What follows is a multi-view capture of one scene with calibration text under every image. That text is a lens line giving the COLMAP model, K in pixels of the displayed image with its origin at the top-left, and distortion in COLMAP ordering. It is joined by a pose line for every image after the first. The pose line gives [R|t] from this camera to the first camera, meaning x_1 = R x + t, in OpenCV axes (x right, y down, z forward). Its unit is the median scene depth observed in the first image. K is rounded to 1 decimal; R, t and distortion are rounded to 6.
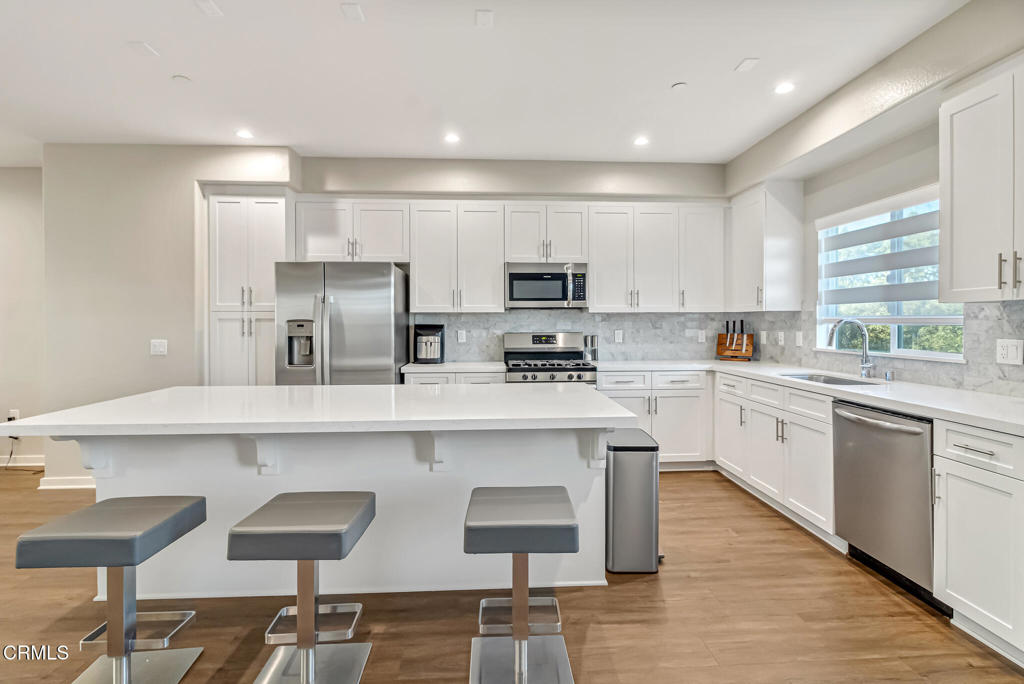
lens RADIAL K [[480.7, 0, 505.2], [0, 480.7, 328.9], [0, 0, 1]] dist [0.000159, -0.000196]
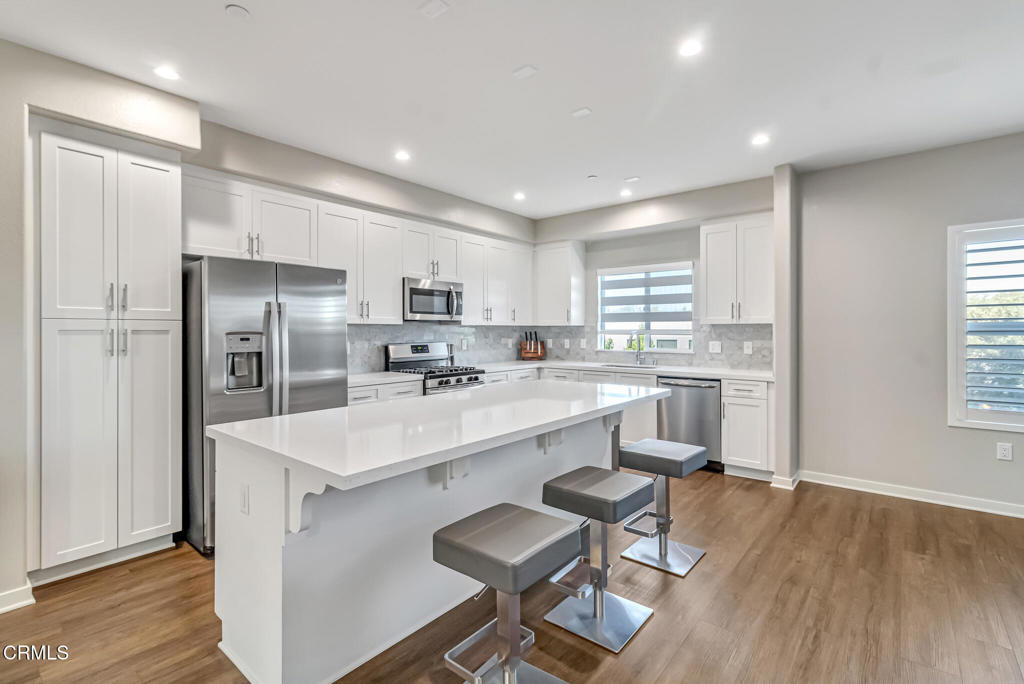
lens RADIAL K [[480.7, 0, 505.2], [0, 480.7, 328.9], [0, 0, 1]] dist [0.000159, -0.000196]
pose [[0.672468, 0.003500, 0.740118, -0.646072], [0.009651, 0.999862, -0.013497, -0.007835], [-0.740063, 0.016220, 0.672342, 0.130842]]
